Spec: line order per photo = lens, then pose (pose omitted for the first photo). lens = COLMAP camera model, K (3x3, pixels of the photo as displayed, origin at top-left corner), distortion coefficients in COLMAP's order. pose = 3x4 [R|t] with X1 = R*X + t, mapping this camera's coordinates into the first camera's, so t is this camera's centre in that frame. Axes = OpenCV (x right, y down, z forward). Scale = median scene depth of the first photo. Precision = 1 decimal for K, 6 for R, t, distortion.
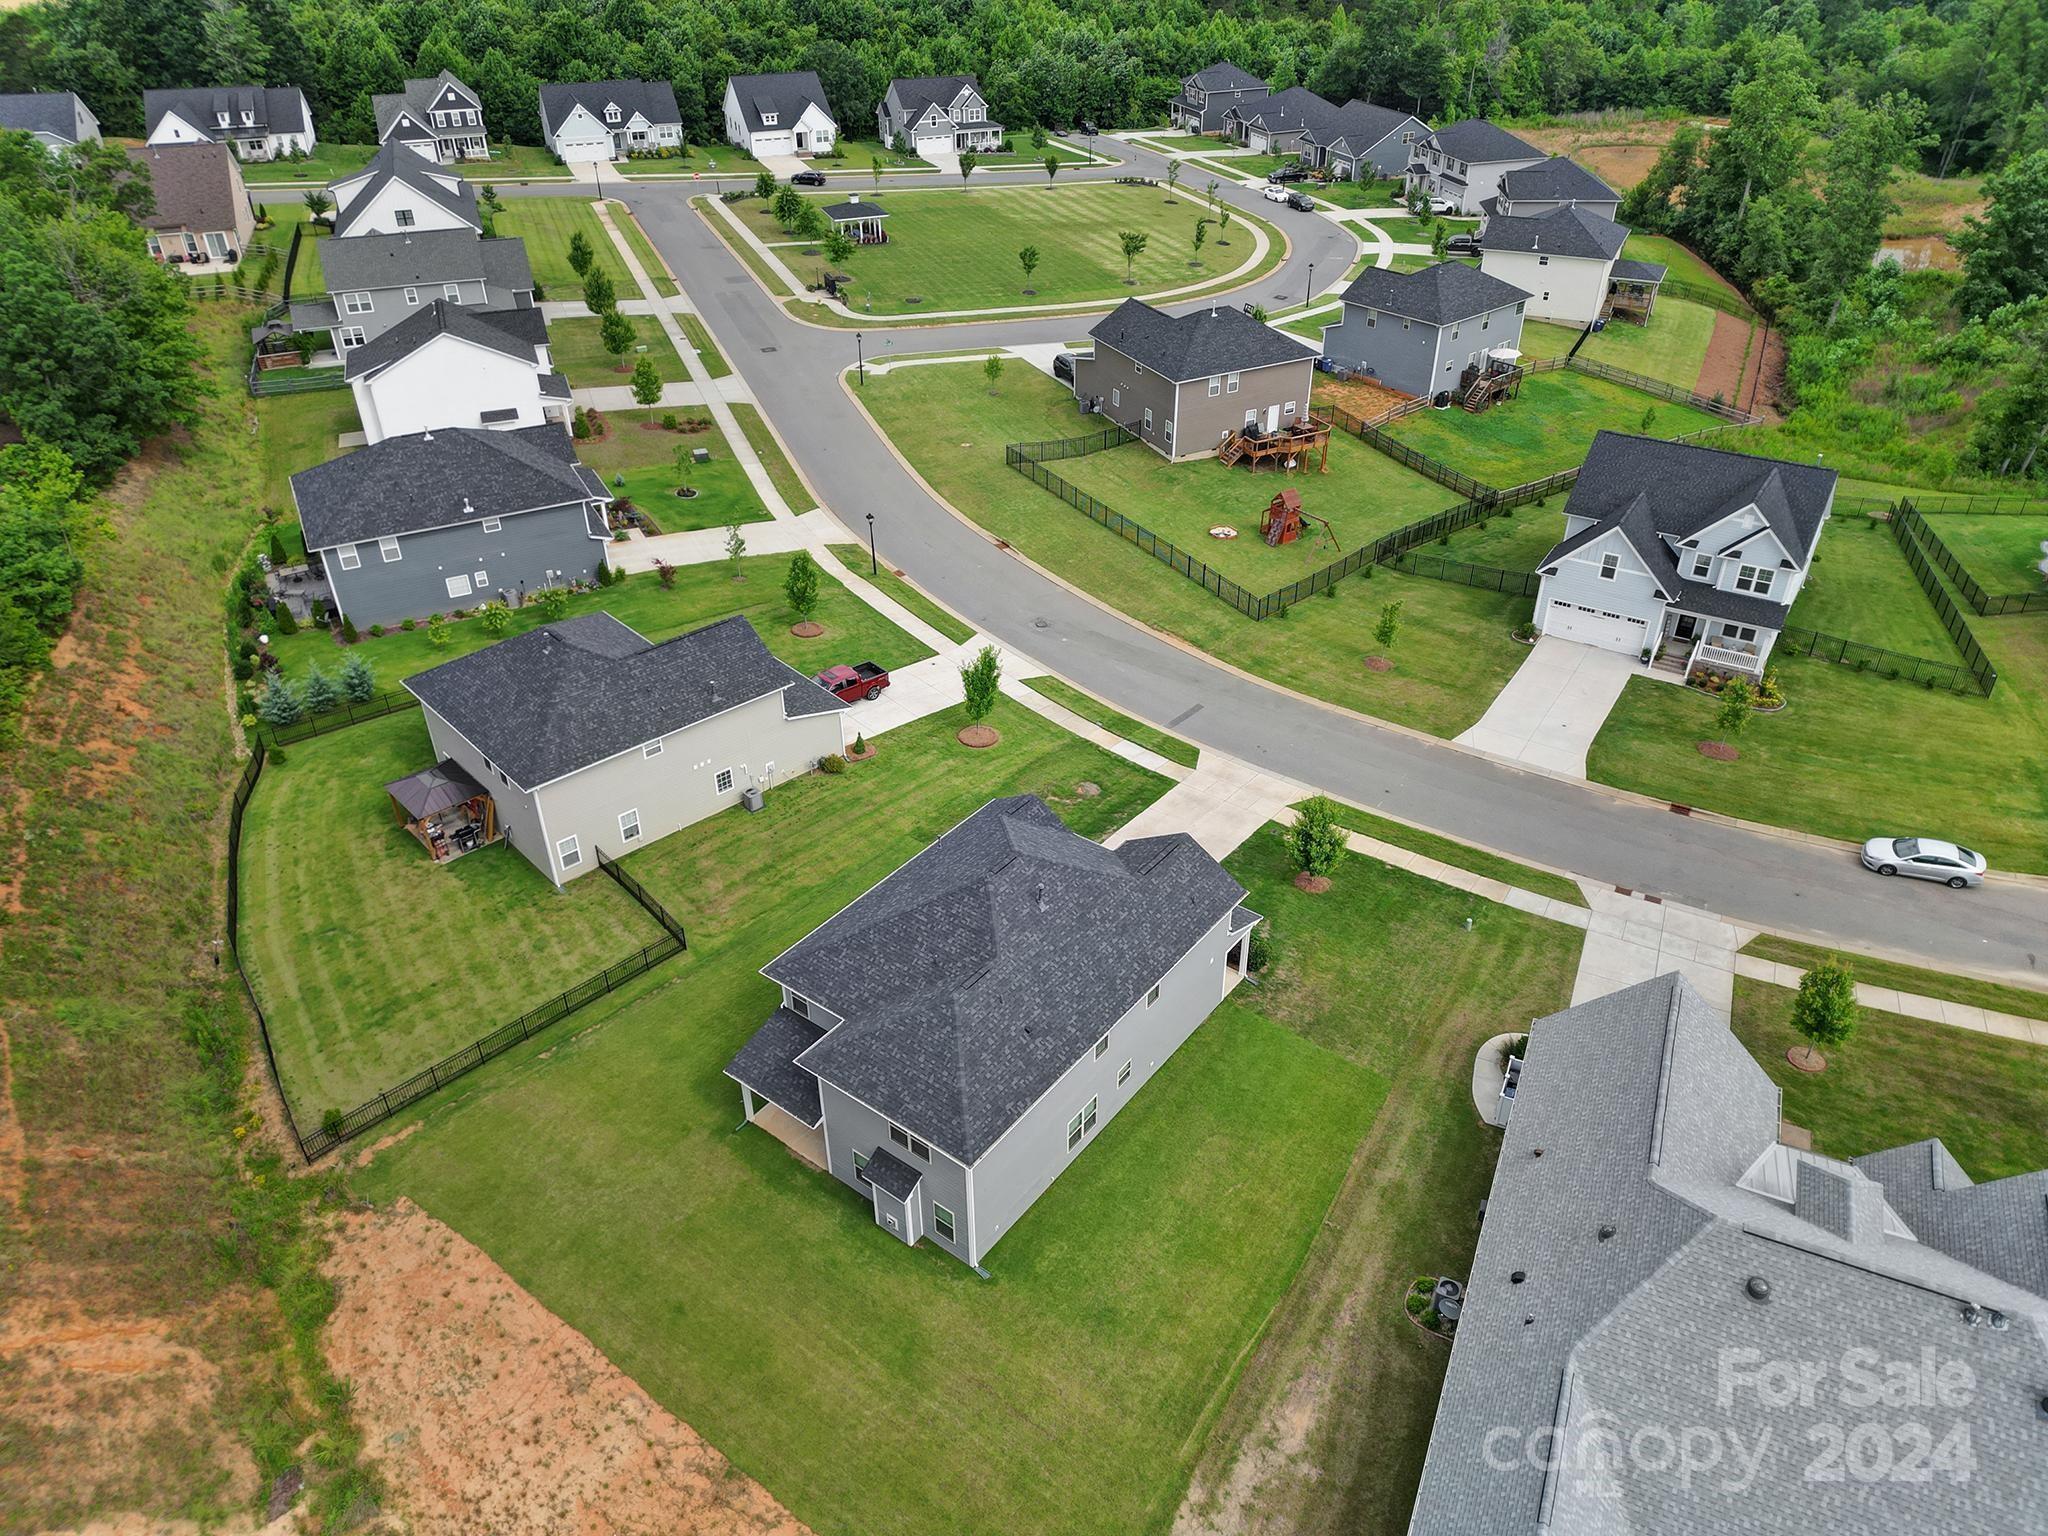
lens RADIAL K [[1426.0, 0, 1024.0], [0, 1426.0, 768.0], [0, 0, 1]] dist [0.068664, -0.075463]
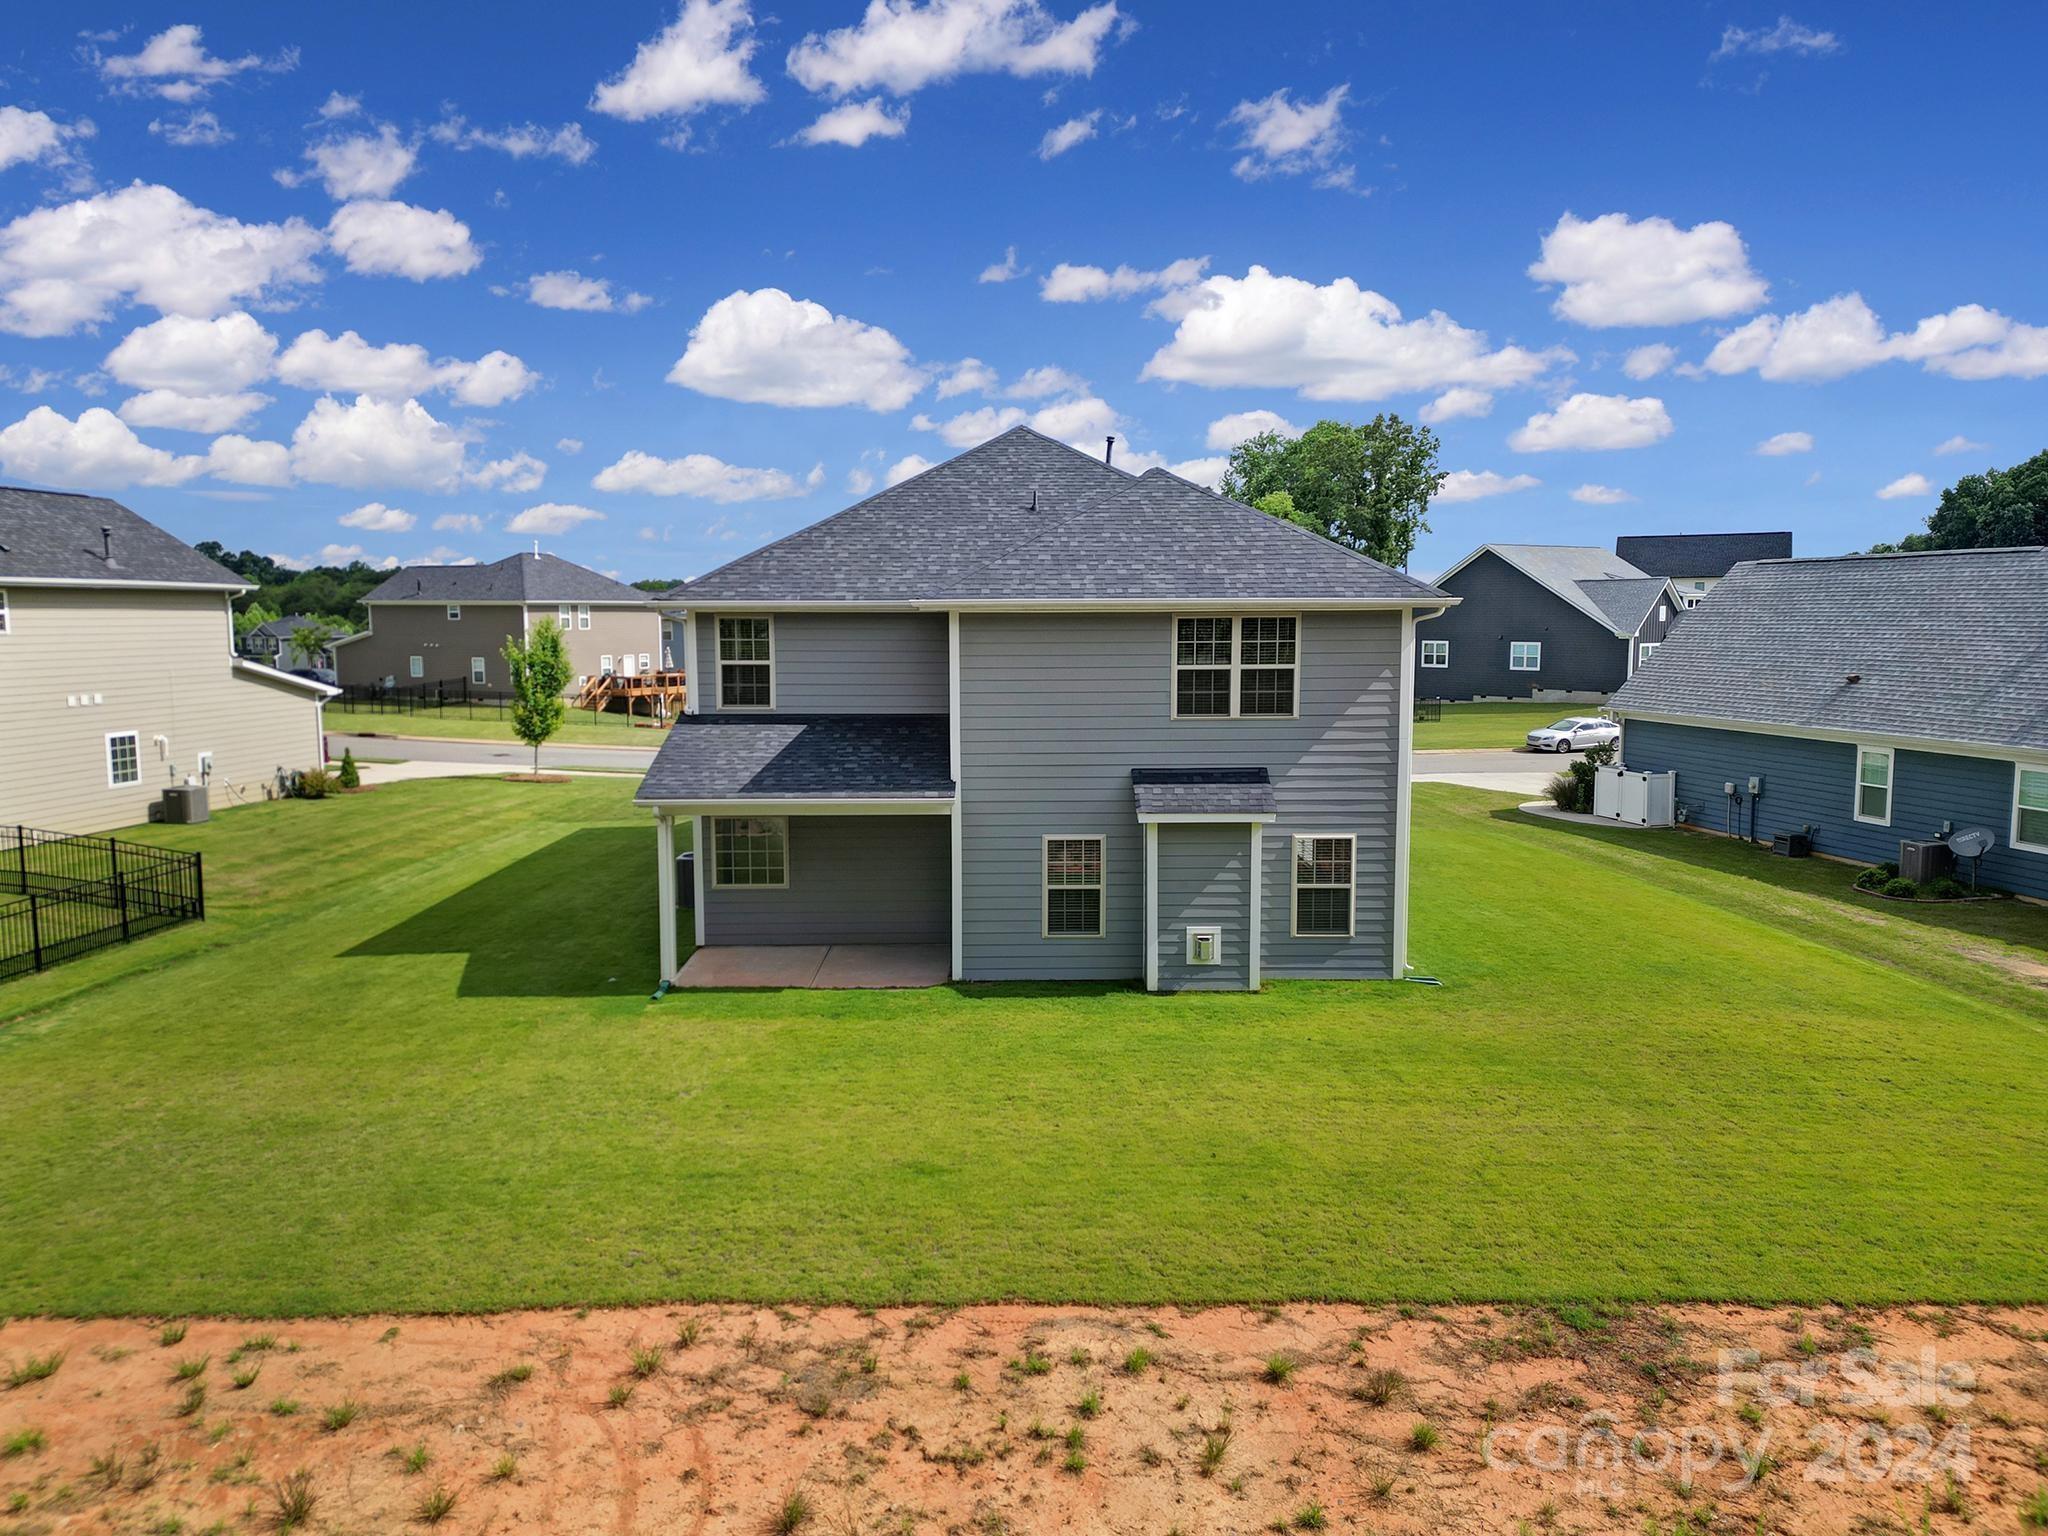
lens RADIAL K [[1426.0, 0, 1024.0], [0, 1426.0, 768.0], [0, 0, 1]] dist [0.068664, -0.075463]
pose [[0.779316, -0.048805, 0.624727, -0.400515], [0.332267, 0.877453, -0.345939, 0.404243], [-0.531285, 0.477172, 0.700030, 0.720720]]
